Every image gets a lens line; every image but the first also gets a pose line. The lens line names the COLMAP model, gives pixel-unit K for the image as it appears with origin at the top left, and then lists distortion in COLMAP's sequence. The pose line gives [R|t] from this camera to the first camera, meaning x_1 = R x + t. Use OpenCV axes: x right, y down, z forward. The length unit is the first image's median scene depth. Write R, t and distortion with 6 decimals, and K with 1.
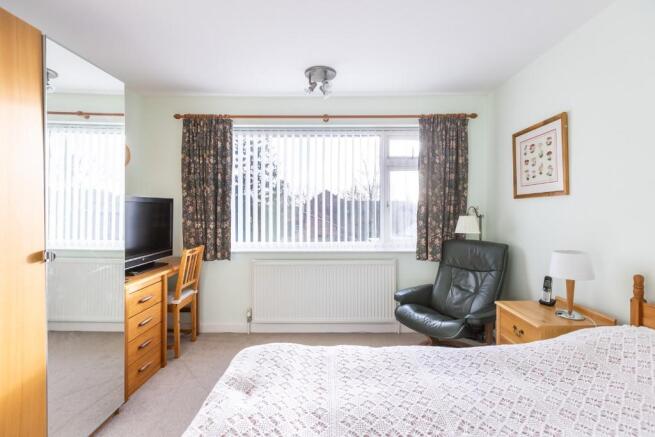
lens RADIAL K [[291.2, 0, 330.3], [0, 291.2, 204.0], [0, 0, 1]] dist [0.002236, -0.003016]
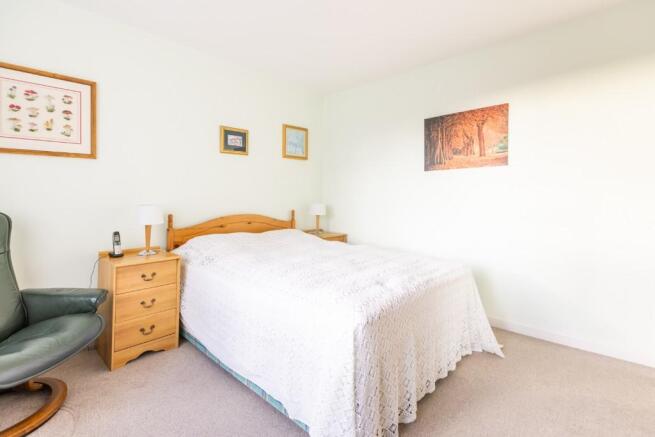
lens RADIAL K [[291.2, 0, 325.7], [0, 291.2, 190.4], [0, 0, 1]] dist [0.002236, -0.003016]
pose [[-0.721713, 0.012656, 0.692077, -0.442508], [-0.014543, 0.999335, -0.033441, 0.087015], [-0.692040, -0.034200, -0.721049, 0.923019]]
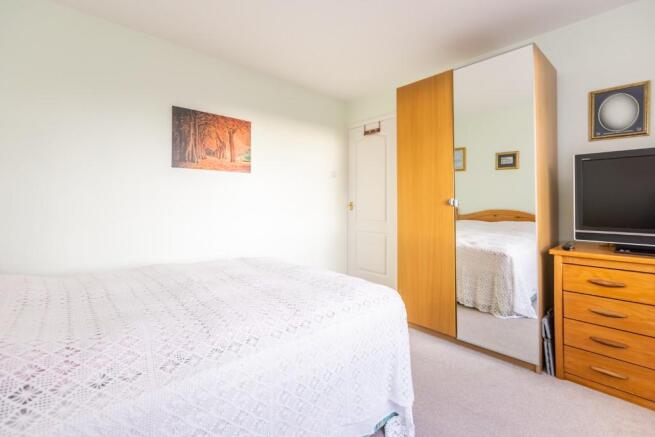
lens RADIAL K [[291.2, 0, 321.0], [0, 291.2, 207.4], [0, 0, 1]] dist [0.002236, -0.003016]
pose [[-0.761283, -0.000816, -0.648419, 0.328841], [-0.002503, 0.999995, 0.001681, 0.100538], [0.648414, 0.002903, -0.761282, 0.903339]]
